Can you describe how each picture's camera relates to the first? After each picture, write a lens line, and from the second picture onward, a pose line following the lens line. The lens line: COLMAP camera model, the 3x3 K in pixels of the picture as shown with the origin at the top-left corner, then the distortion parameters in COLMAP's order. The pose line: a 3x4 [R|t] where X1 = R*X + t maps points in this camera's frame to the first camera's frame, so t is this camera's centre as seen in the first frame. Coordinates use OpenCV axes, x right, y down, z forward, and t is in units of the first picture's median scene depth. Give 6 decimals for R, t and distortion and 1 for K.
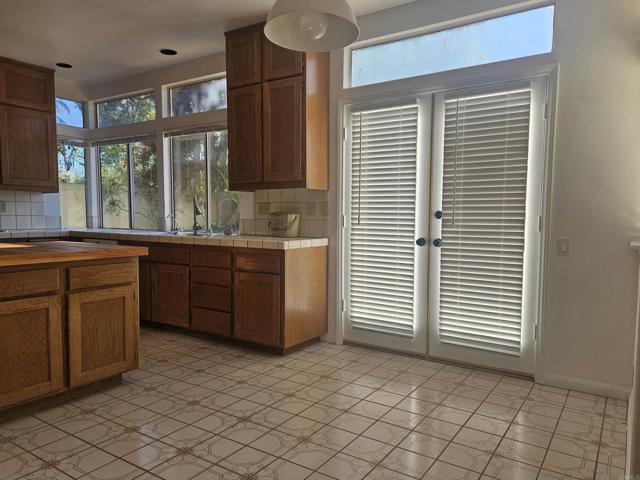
lens RADIAL K [[455.8, 0, 320.6], [0, 455.8, 250.1], [0, 0, 1]] dist [0.127897, -0.147057]
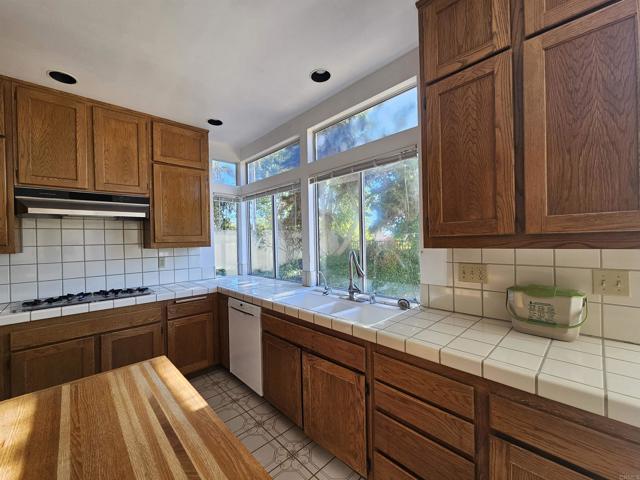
lens RADIAL K [[259.9, 0, 320.0], [0, 259.9, 240.0], [0, 0, 1]] dist [-0.000626, -0.000049]
pose [[0.977707, -0.029226, -0.207930, -0.212425], [0.013971, 0.997126, -0.074458, -0.093882], [0.209508, 0.069893, 0.975306, 0.508914]]
